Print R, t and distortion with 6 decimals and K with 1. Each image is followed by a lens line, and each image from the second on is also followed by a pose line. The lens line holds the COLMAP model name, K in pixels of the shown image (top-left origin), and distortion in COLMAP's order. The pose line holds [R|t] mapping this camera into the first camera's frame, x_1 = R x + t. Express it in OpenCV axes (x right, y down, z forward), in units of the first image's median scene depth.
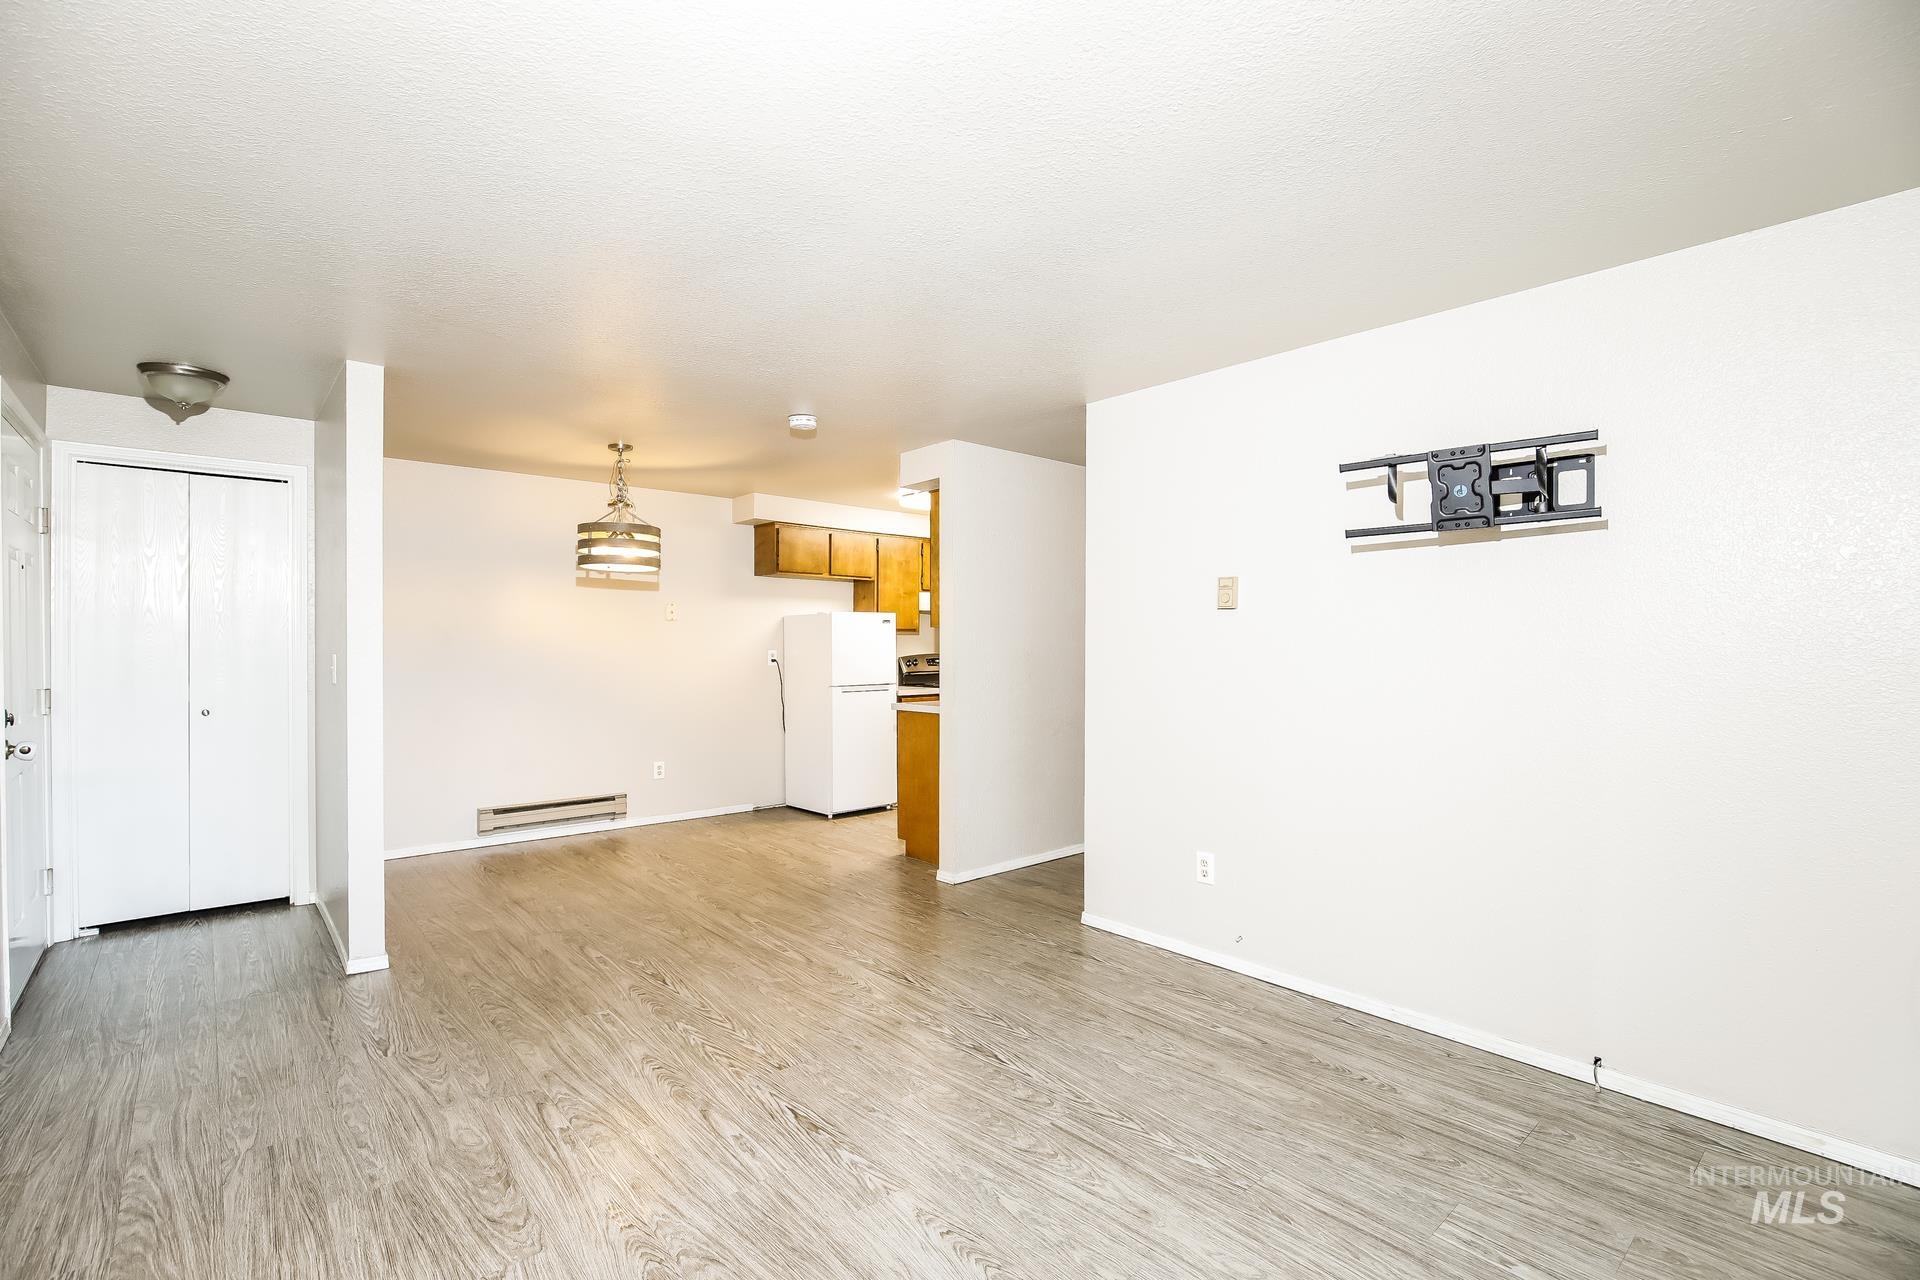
lens RADIAL K [[858.5, 0, 946.2], [0, 858.5, 648.8], [0, 0, 1]] dist [-0.021137, 0.007037]
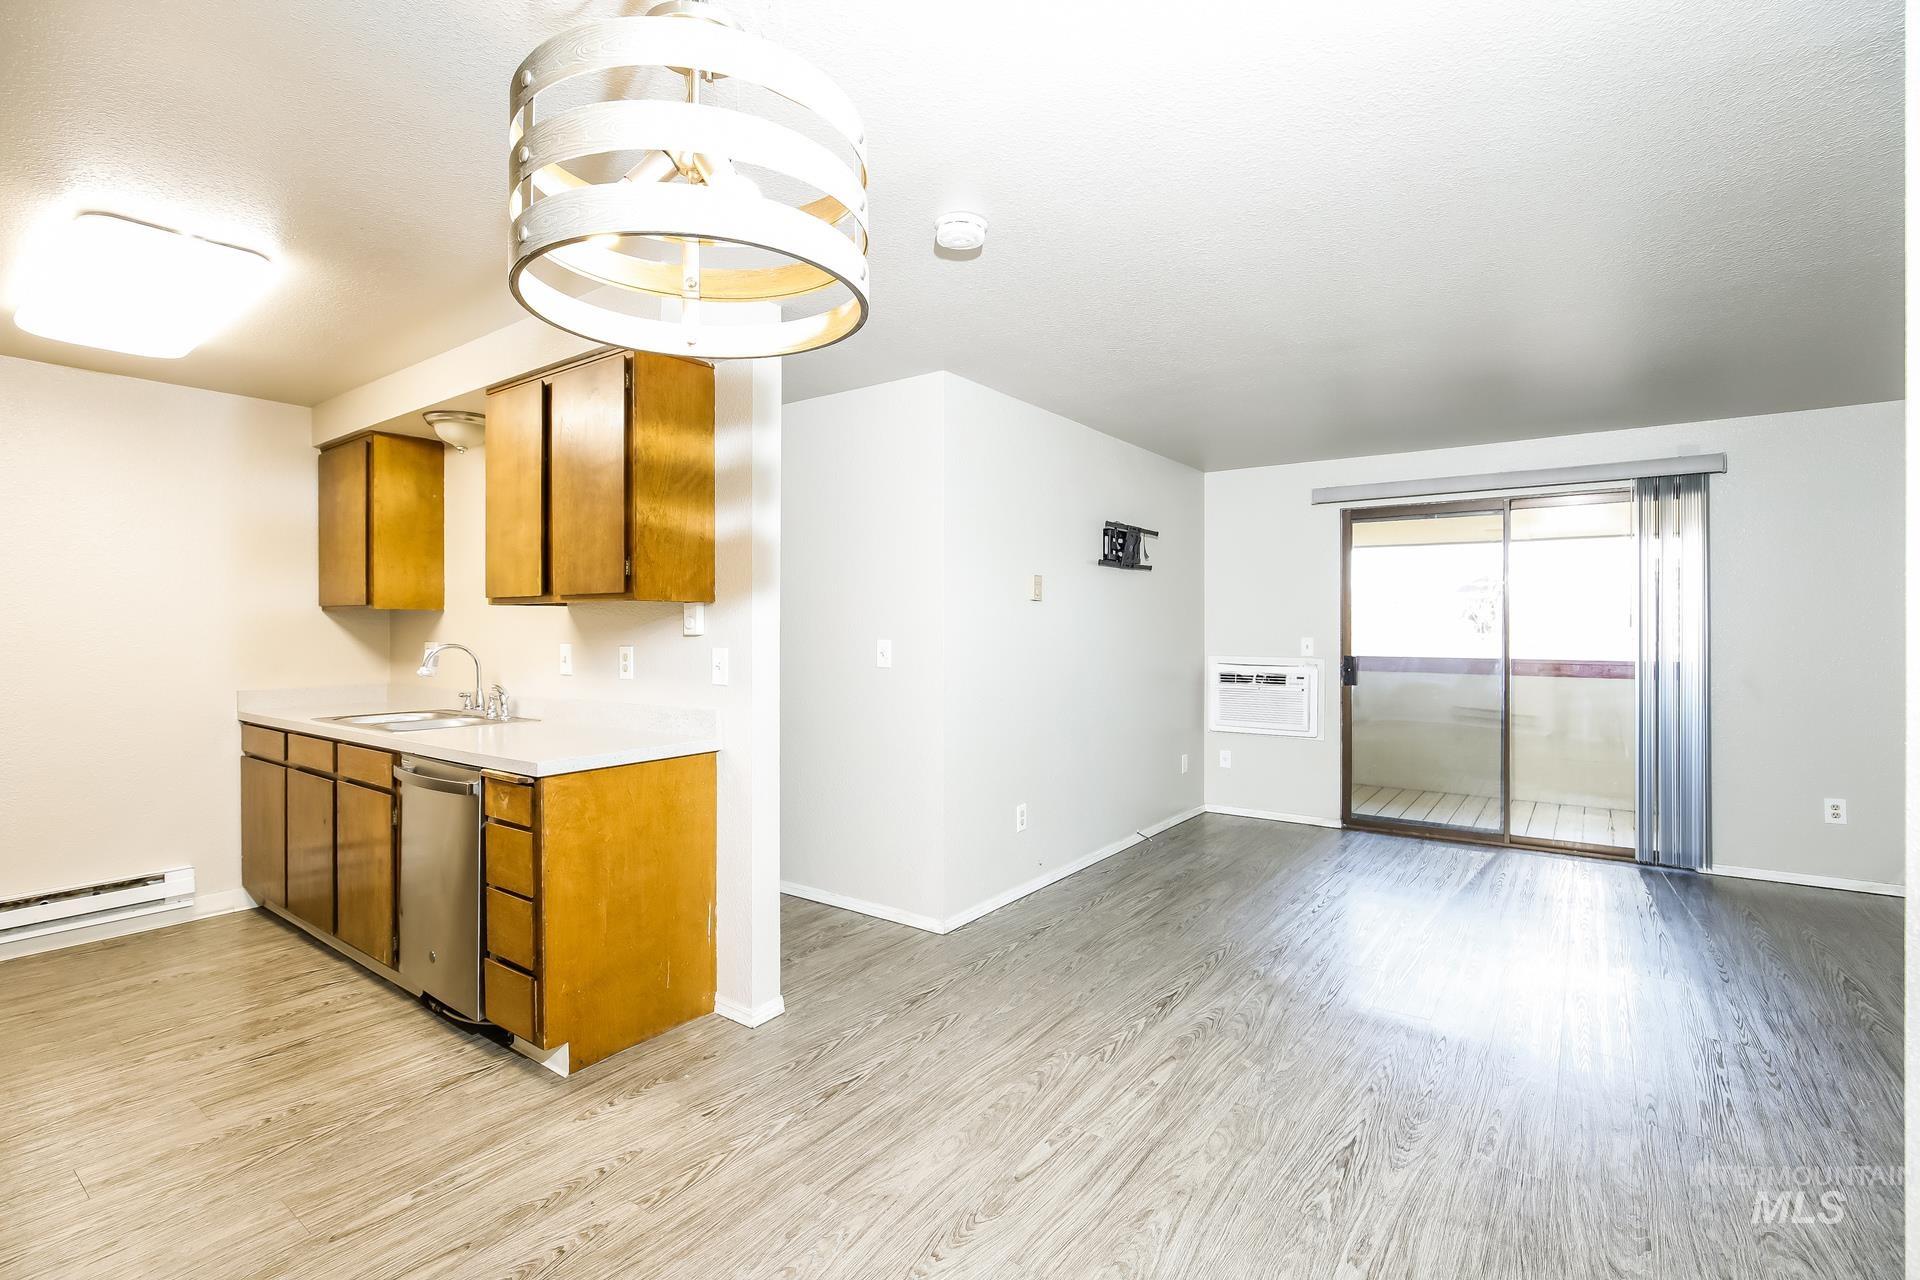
lens RADIAL K [[891.0, 0, 921.7], [0, 891.0, 647.8], [0, 0, 1]] dist [-0.029890, 0.009854]
pose [[-0.204278, -0.027104, 0.978538, -0.811886], [0.007853, 0.999539, 0.029325, -0.017291], [-0.978881, 0.013674, -0.203971, 1.288638]]
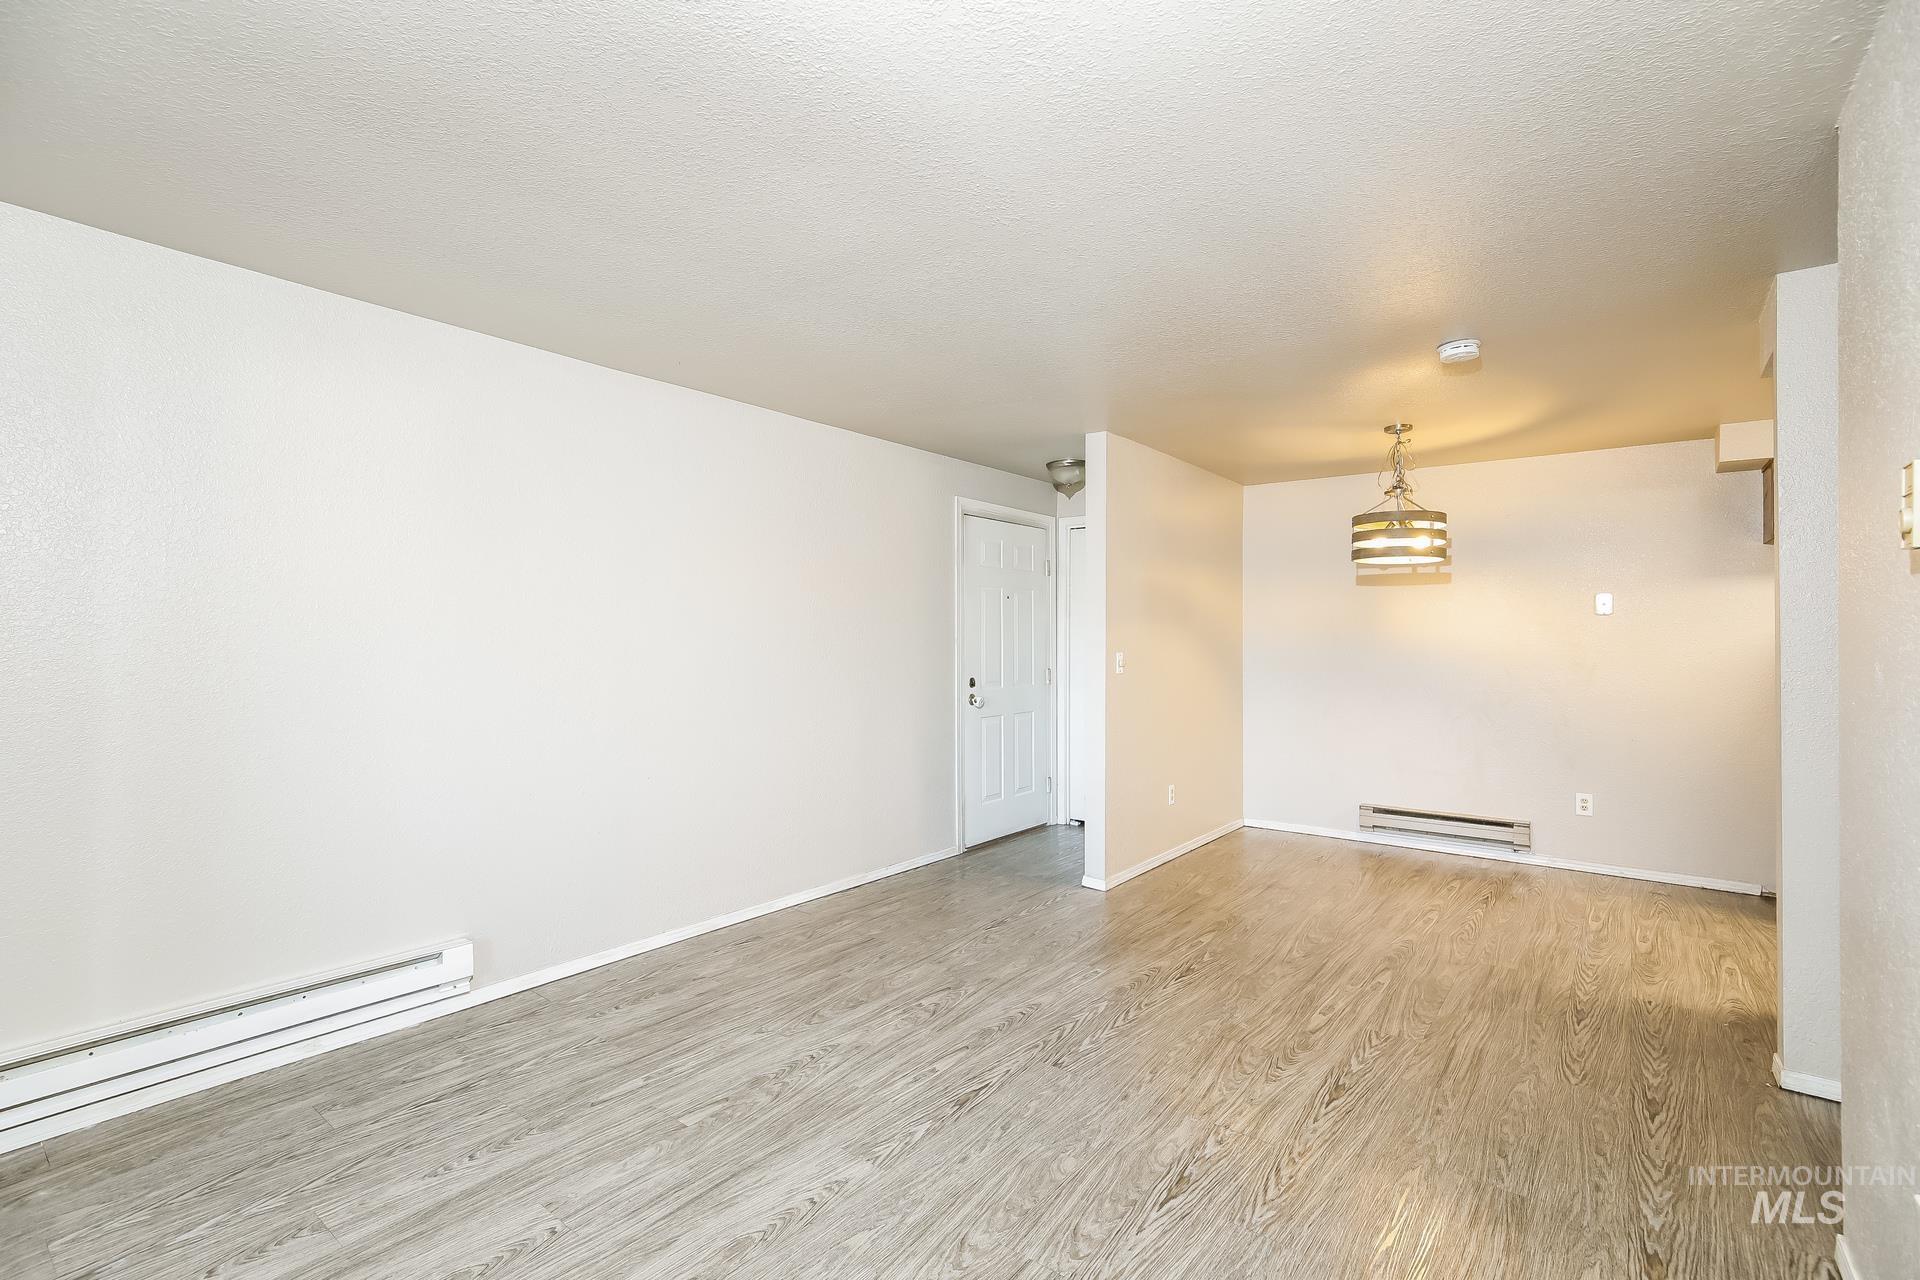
lens RADIAL K [[862.3, 0, 987.6], [0, 862.3, 632.0], [0, 0, 1]] dist [-0.001521, 0.000463]
pose [[0.224118, -0.009880, -0.974512, 0.542211], [-0.011554, 0.999851, -0.012794, -0.001693], [0.974494, 0.014127, 0.223970, 0.479952]]
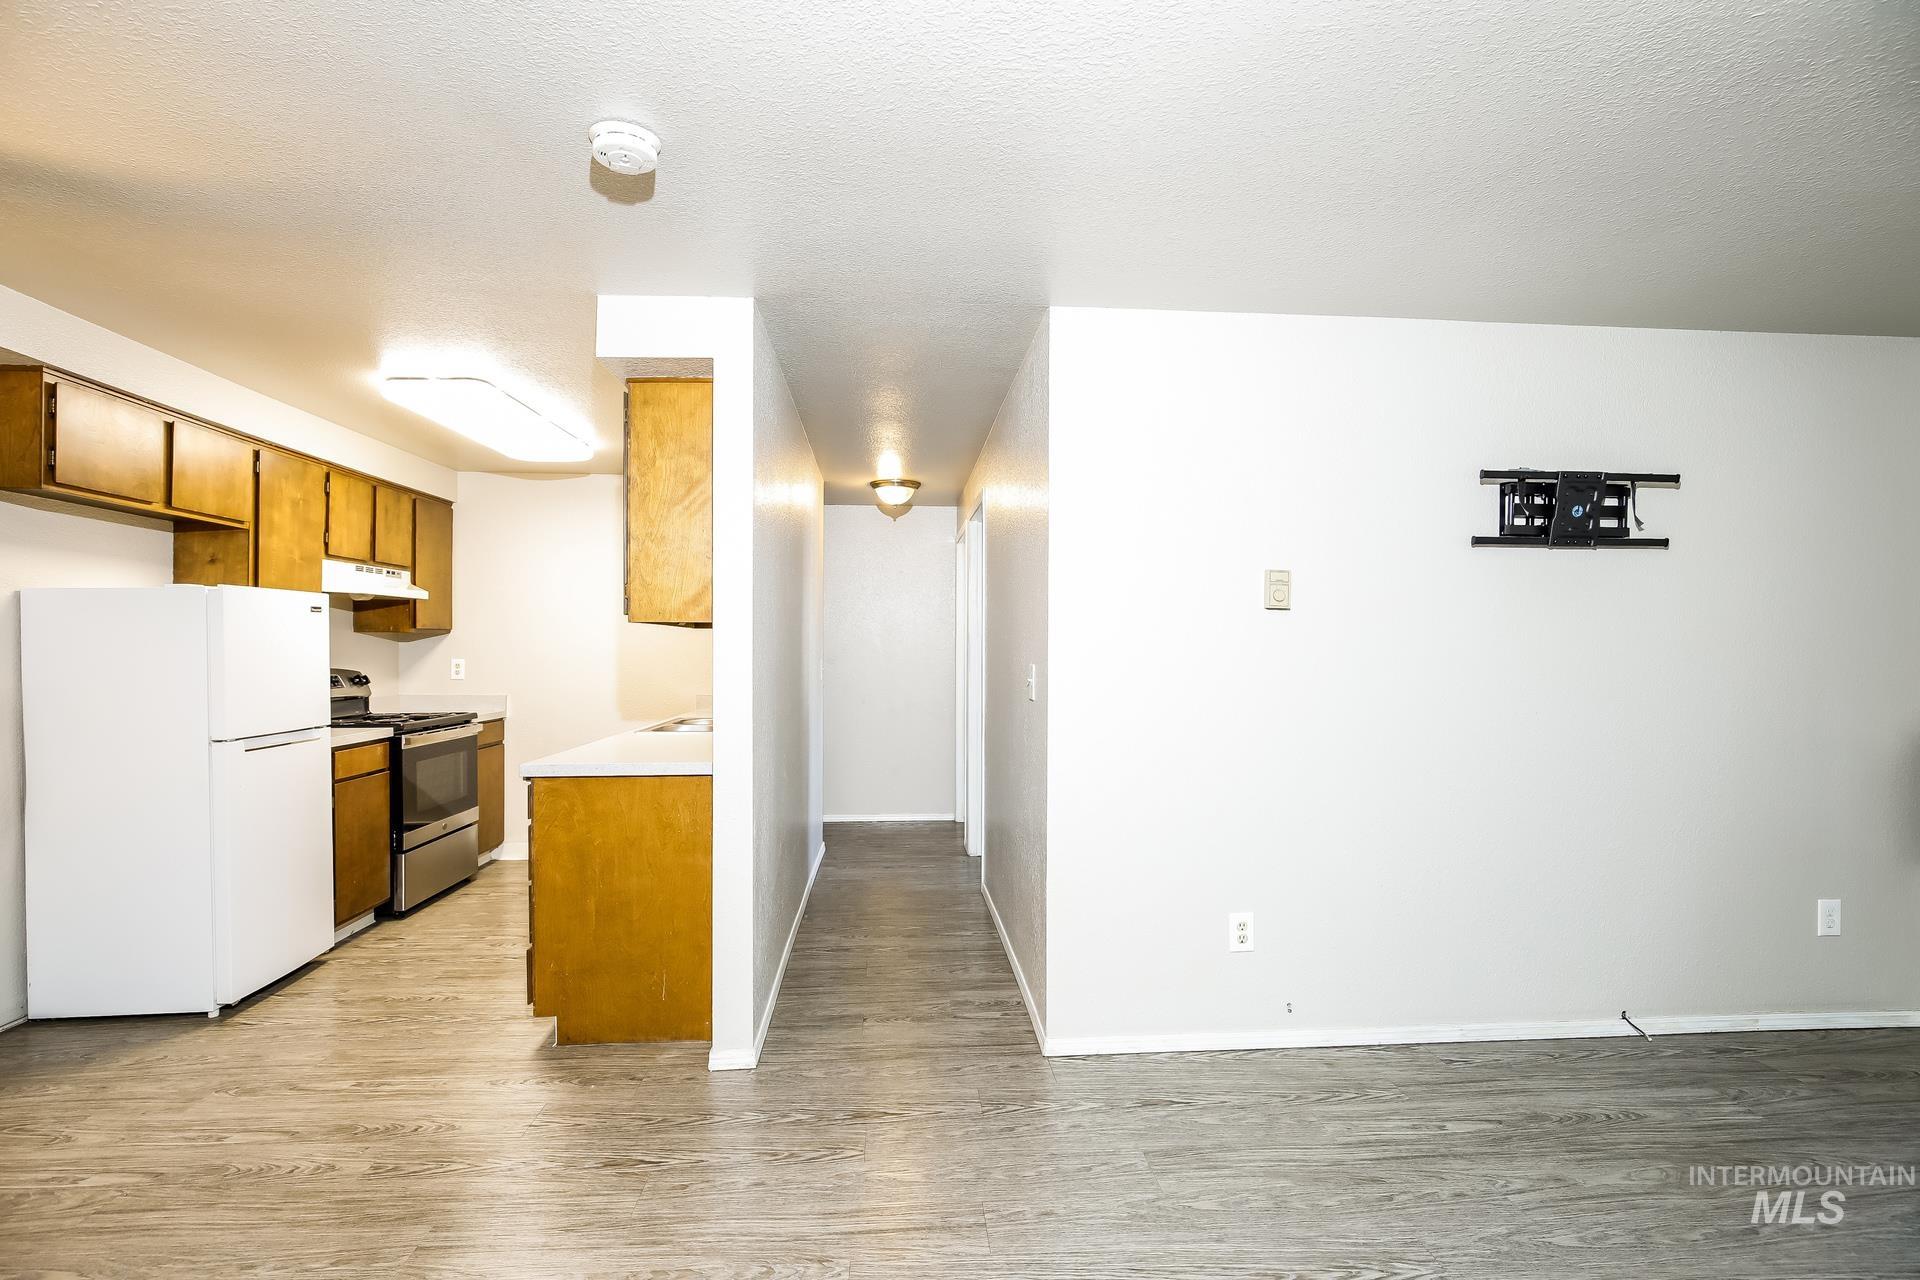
lens RADIAL K [[872.4, 0, 946.4], [0, 872.4, 651.7], [0, 0, 1]] dist [-0.024327, 0.008304]
pose [[0.605482, -0.003570, 0.795851, -0.473861], [0.005275, 0.999986, 0.000473, -0.007216], [-0.795841, 0.003911, 0.605493, 0.677542]]
